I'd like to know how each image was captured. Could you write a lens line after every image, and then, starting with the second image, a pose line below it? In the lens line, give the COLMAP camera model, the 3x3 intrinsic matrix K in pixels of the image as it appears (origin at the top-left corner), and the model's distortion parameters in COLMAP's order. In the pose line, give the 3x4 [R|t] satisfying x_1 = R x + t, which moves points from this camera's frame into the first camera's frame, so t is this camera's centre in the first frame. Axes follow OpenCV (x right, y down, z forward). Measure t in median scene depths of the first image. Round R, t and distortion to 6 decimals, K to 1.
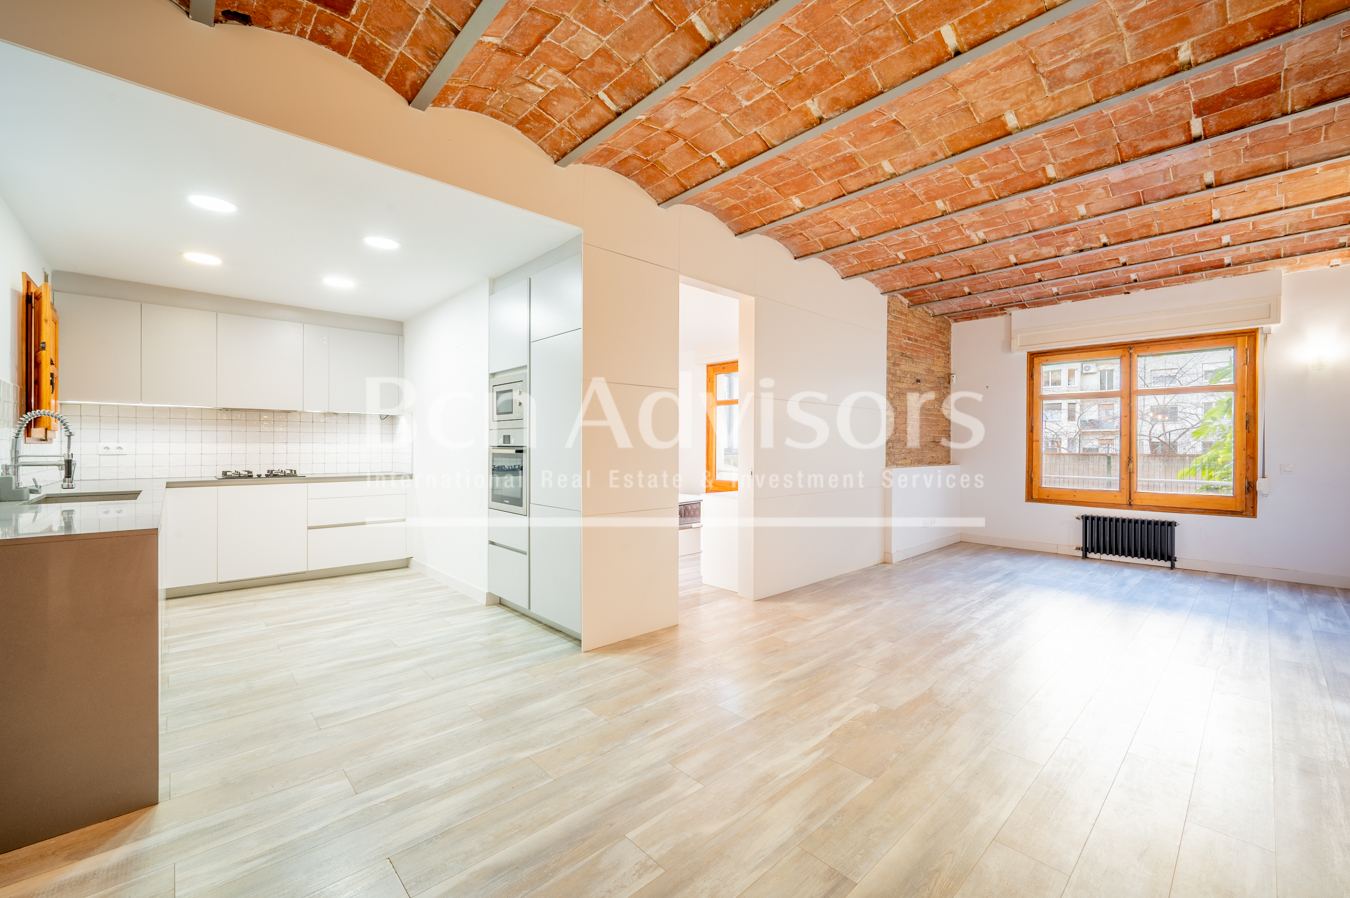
lens RADIAL K [[539.5, 0, 671.4], [0, 539.5, 447.4], [0, 0, 1]] dist [-0.000421, 0.000613]
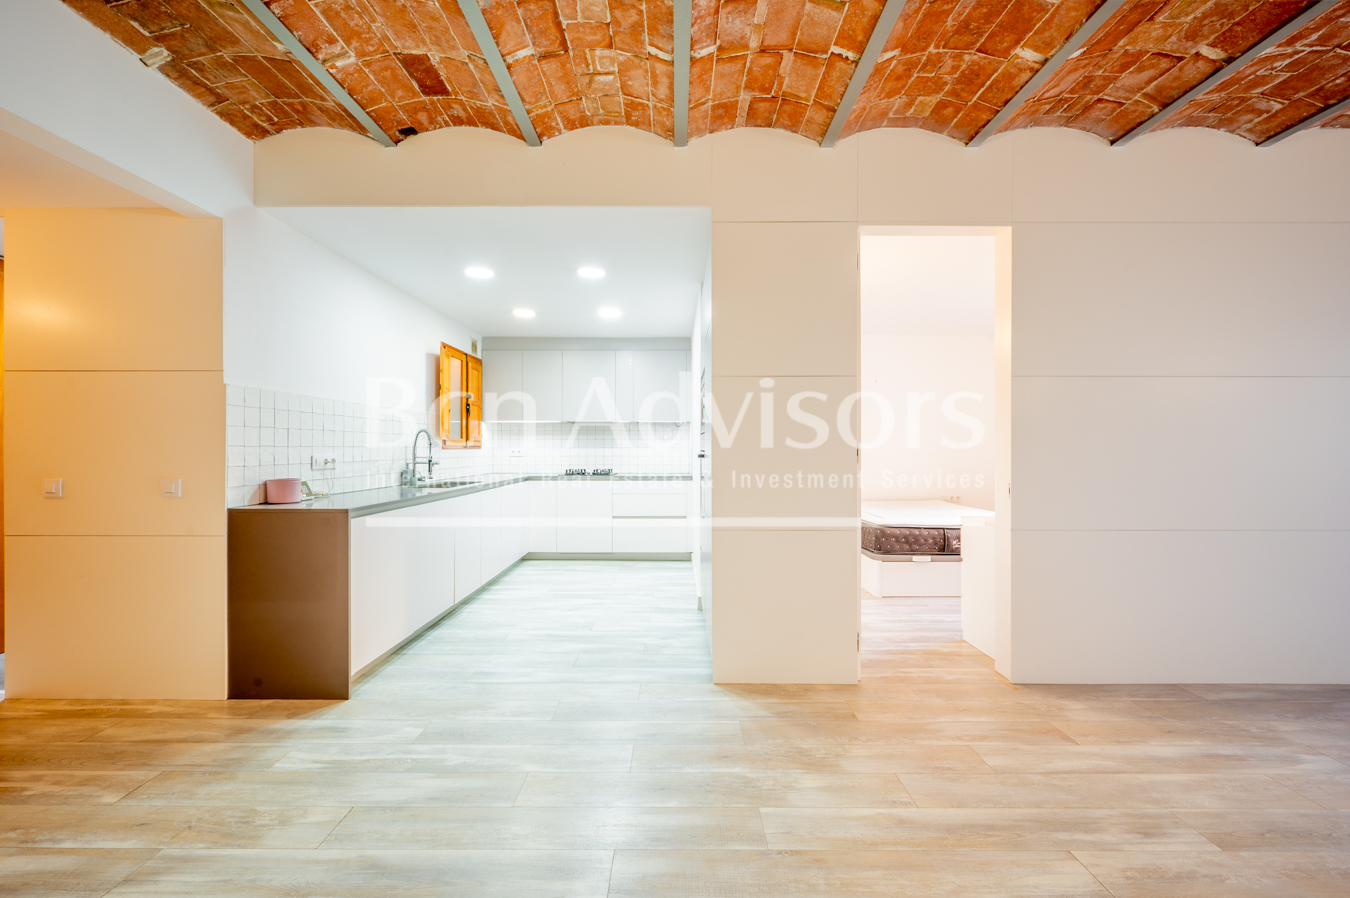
lens RADIAL K [[539.5, 0, 677.8], [0, 539.5, 447.2], [0, 0, 1]] dist [-0.000421, 0.000613]
pose [[0.735534, -0.005451, -0.677466, 0.358960], [0.004728, 0.999985, -0.002913, -0.007319], [0.677471, -0.001060, 0.735548, 0.275904]]
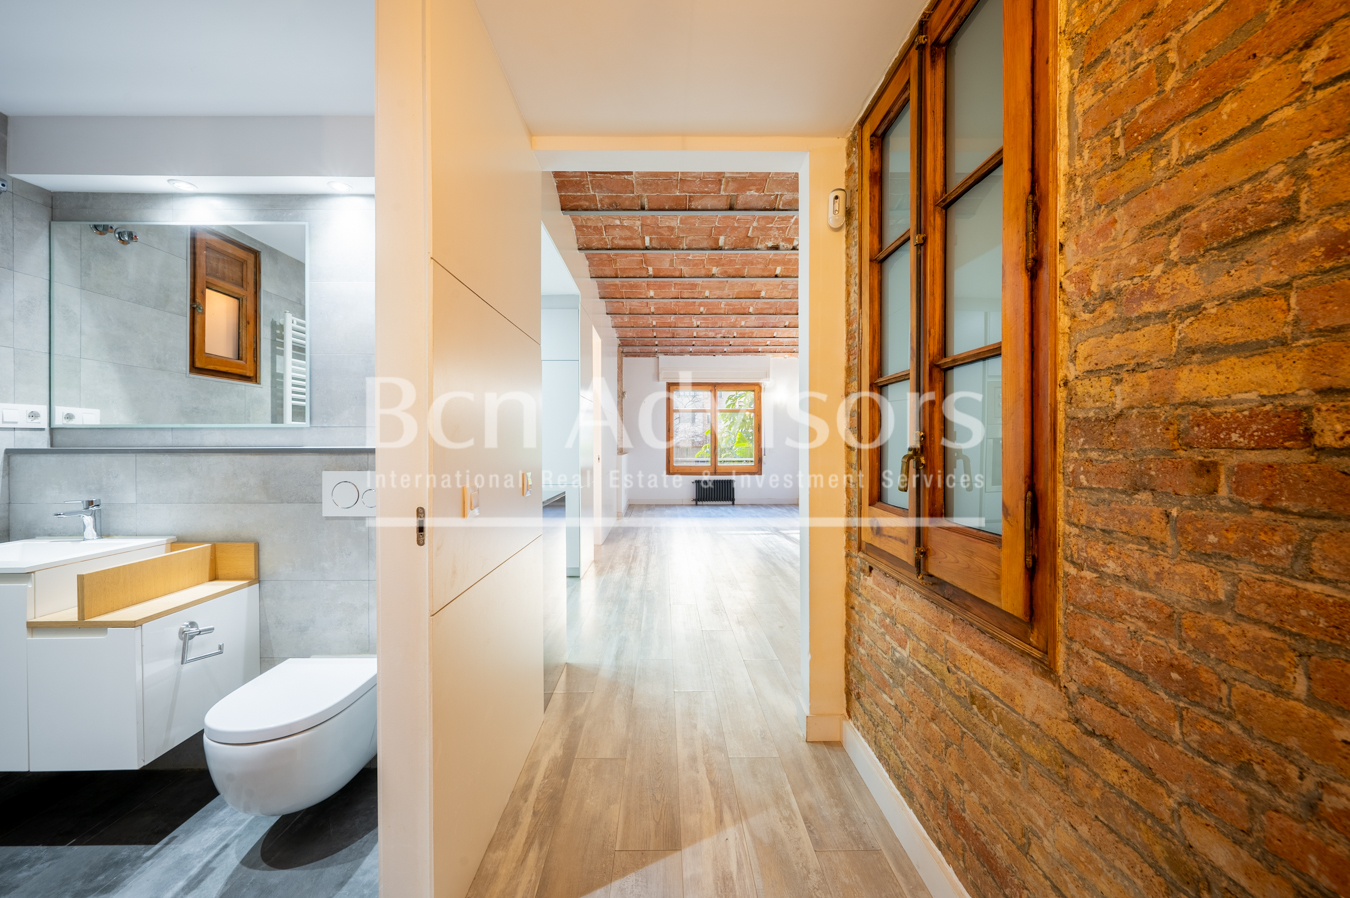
lens RADIAL K [[539.5, 0, 663.3], [0, 539.5, 446.0], [0, 0, 1]] dist [-0.000421, 0.000613]
pose [[0.667911, -0.011381, 0.744154, -0.998119], [0.007338, 0.999935, 0.008706, 0.002035], [-0.744205, -0.000354, 0.667951, -0.142819]]
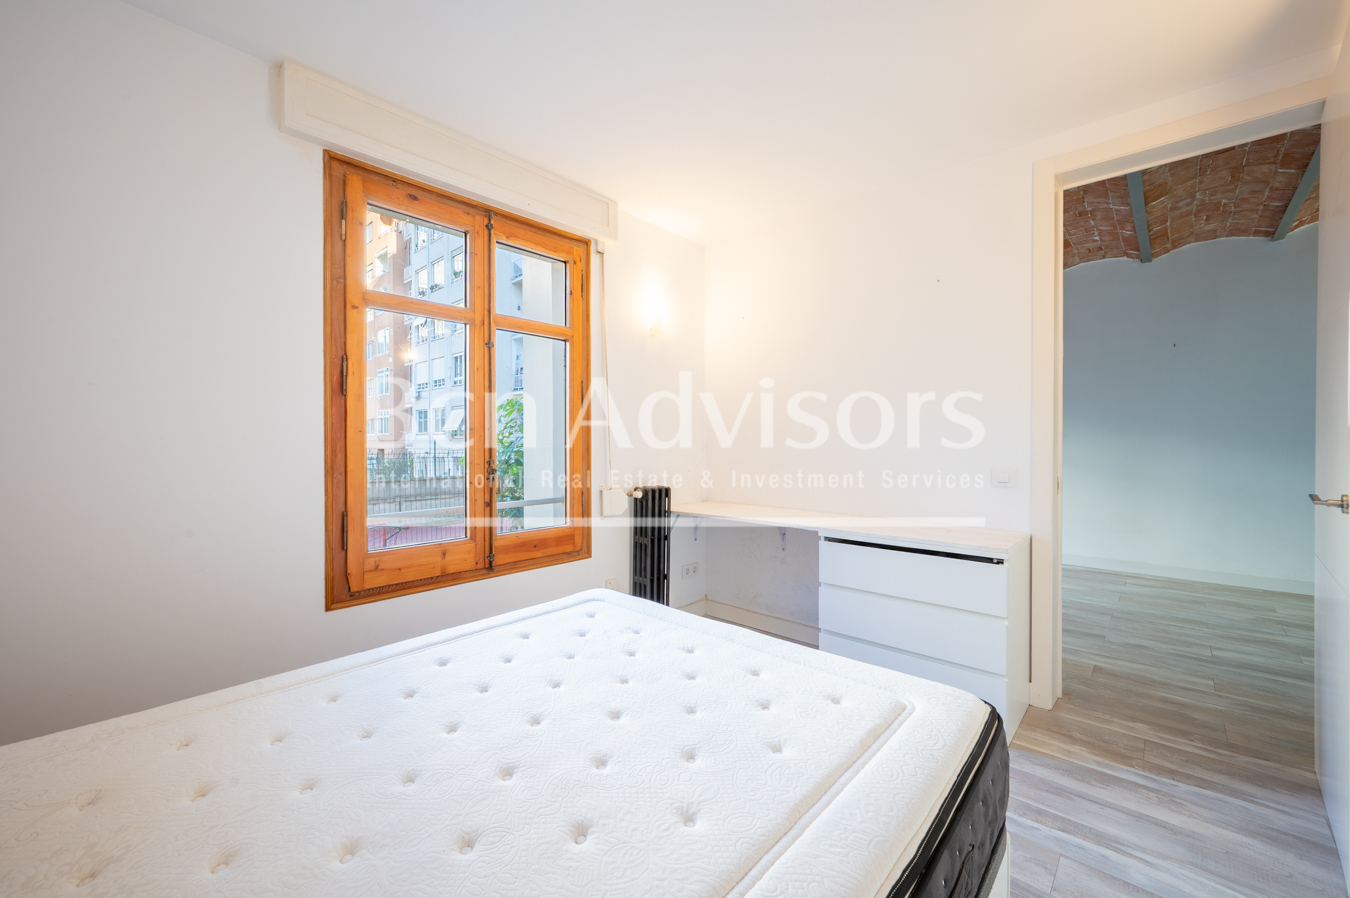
lens RADIAL K [[539.5, 0, 675.4], [0, 539.5, 445.6], [0, 0, 1]] dist [-0.000421, 0.000613]
pose [[-0.086420, -0.014348, 0.996155, -0.486574], [0.003509, 0.999886, 0.014706, -0.008840], [-0.996253, 0.004766, -0.086360, 1.770175]]
